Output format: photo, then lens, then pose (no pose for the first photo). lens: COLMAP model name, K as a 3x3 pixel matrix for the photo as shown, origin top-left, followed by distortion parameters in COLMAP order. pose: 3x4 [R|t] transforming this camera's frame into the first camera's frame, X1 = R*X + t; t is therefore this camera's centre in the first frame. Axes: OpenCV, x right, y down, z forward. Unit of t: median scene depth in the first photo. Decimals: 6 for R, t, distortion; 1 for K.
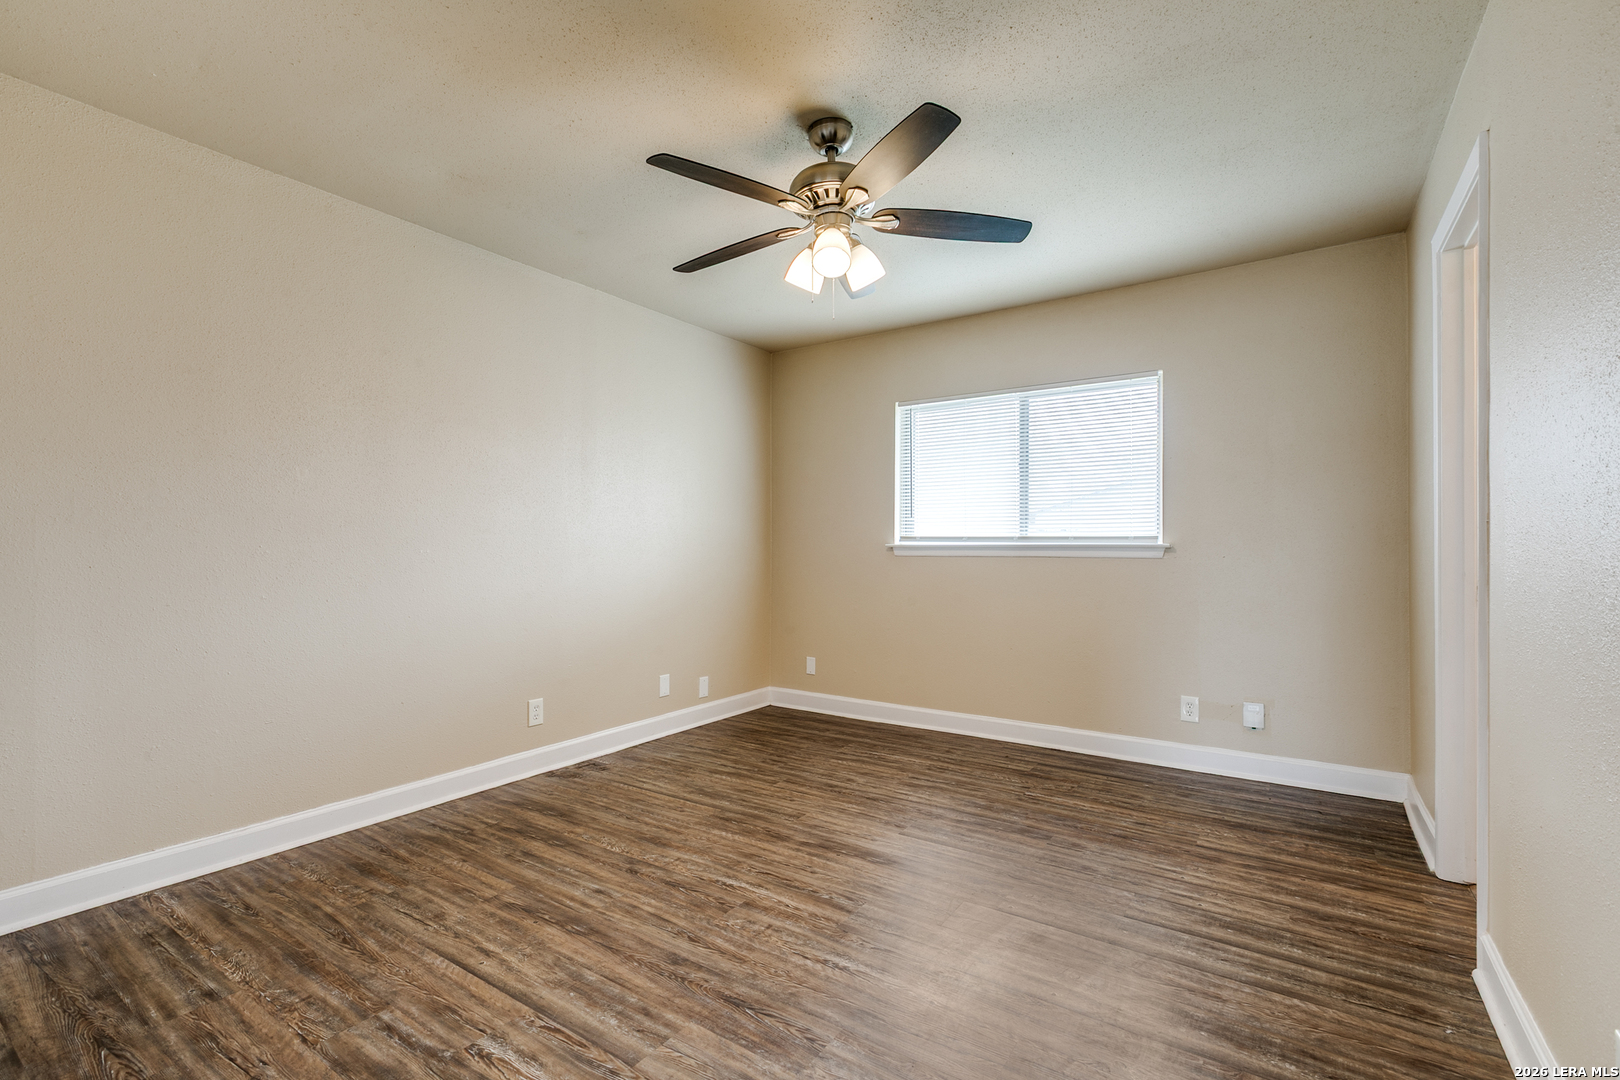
lens RADIAL K [[724.4, 0, 802.0], [0, 724.4, 544.7], [0, 0, 1]] dist [0.000648, 0.000009]
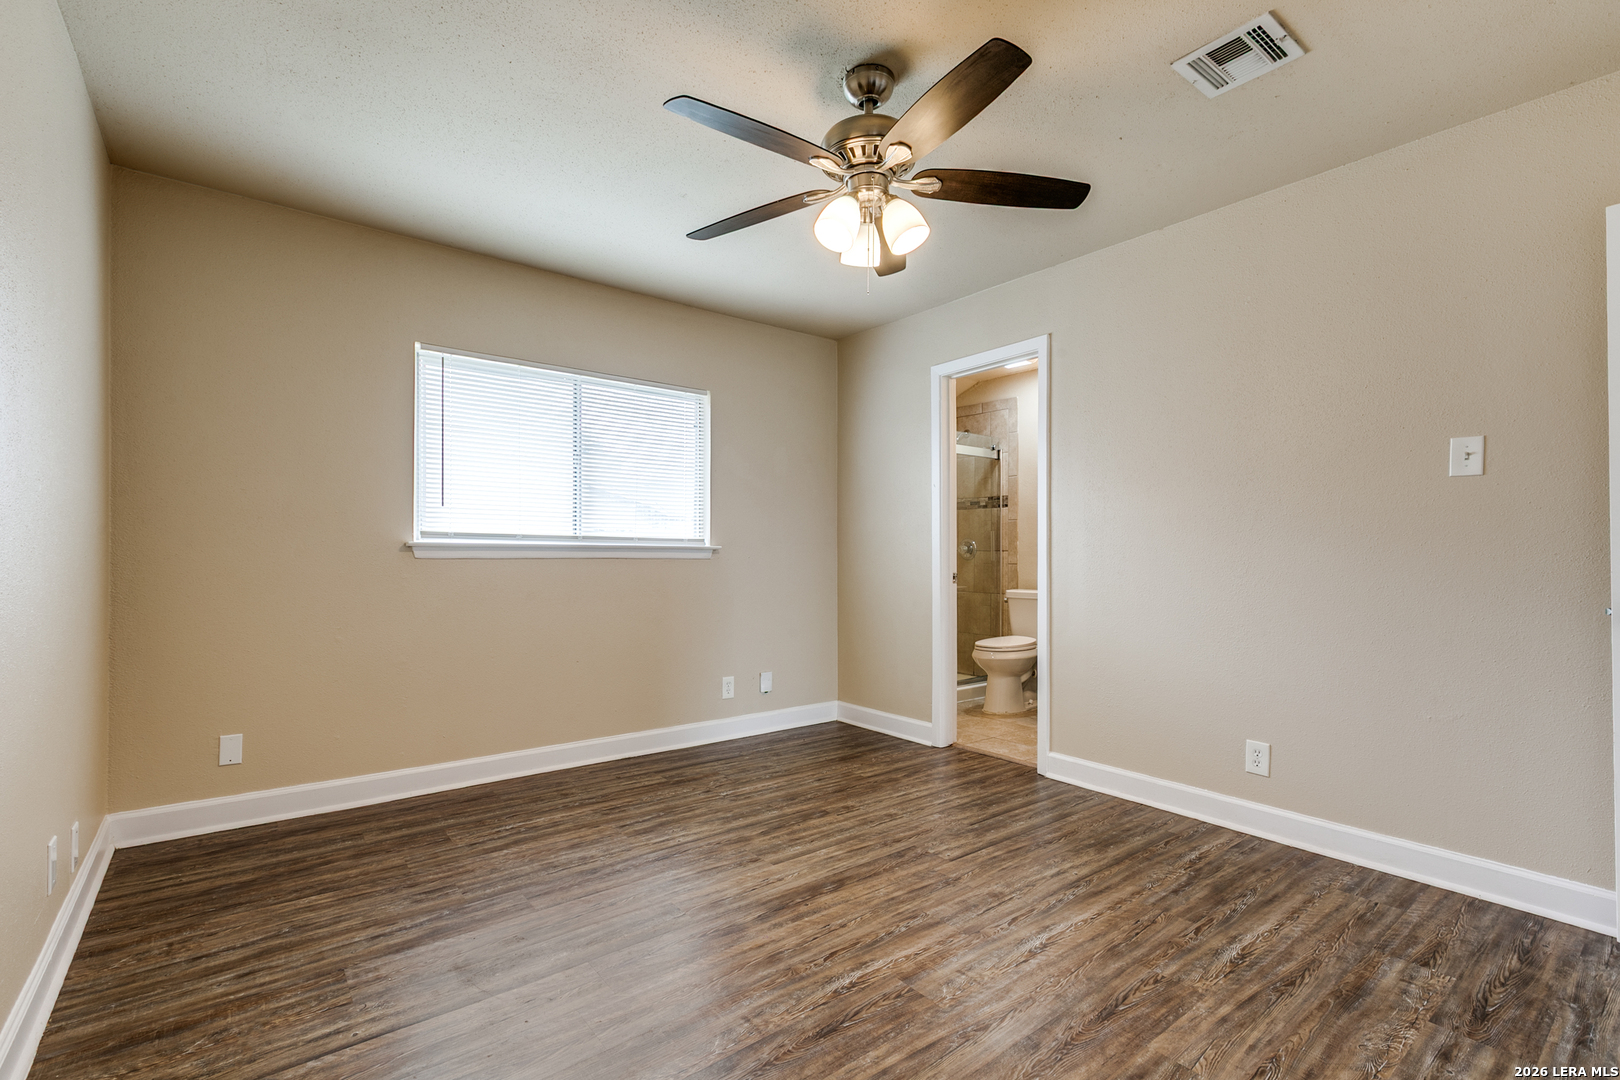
lens RADIAL K [[732.3, 0, 807.3], [0, 732.3, 556.3], [0, 0, 1]] dist [0.000789, 0.000349]
pose [[0.292744, -0.001783, 0.956189, -0.628202], [-0.011104, 0.999925, 0.005263, 0.007831], [-0.956126, -0.012158, 0.292702, 0.602286]]
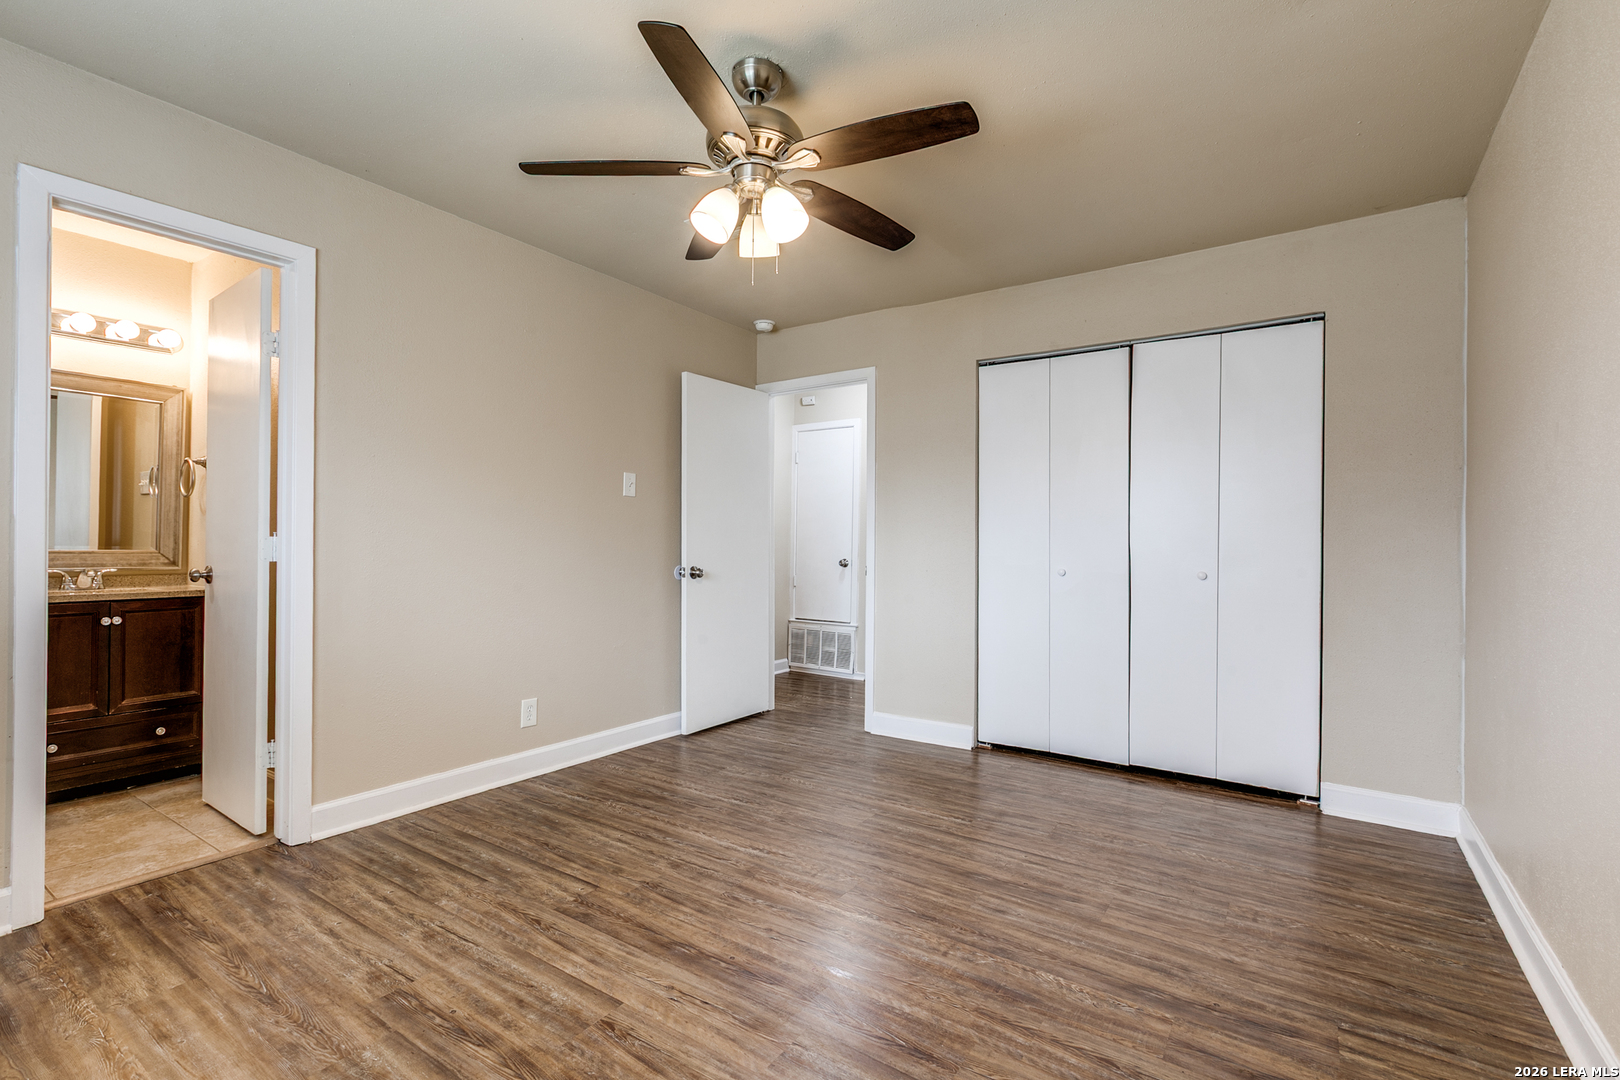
lens RADIAL K [[724.4, 0, 802.0], [0, 724.4, 544.7], [0, 0, 1]] dist [0.000648, 0.000009]
pose [[-0.999962, -0.008446, -0.002229, -0.012941], [-0.008426, 0.999925, -0.008854, 0.010758], [0.002303, -0.008835, -0.999958, 1.400140]]
